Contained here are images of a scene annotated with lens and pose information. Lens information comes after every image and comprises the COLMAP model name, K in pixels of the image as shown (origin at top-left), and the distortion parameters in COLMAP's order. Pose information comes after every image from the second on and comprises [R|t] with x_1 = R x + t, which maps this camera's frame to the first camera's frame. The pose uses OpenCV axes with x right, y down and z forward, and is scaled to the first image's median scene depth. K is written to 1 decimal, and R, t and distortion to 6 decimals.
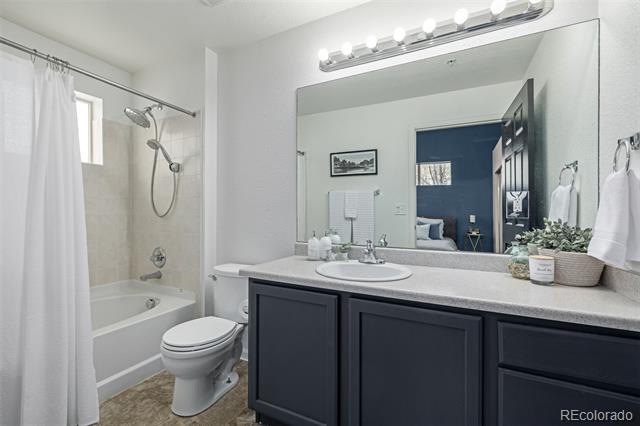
lens RADIAL K [[271.7, 0, 320.0], [0, 271.7, 213.0], [0, 0, 1]] dist [0.001053, 0.000320]
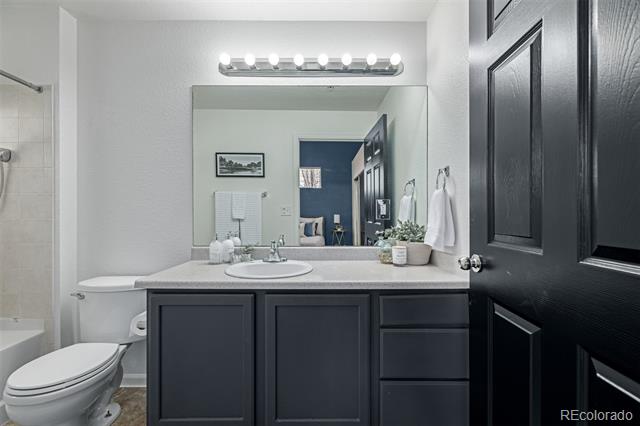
lens RADIAL K [[268.5, 0, 320.0], [0, 268.5, 213.0], [0, 0, 1]] dist [0.000761, 0.000049]
pose [[0.897202, -0.003850, 0.441603, -0.112891], [0.002932, 0.999992, 0.002761, -0.013170], [-0.441610, -0.001182, 0.897206, -0.047410]]
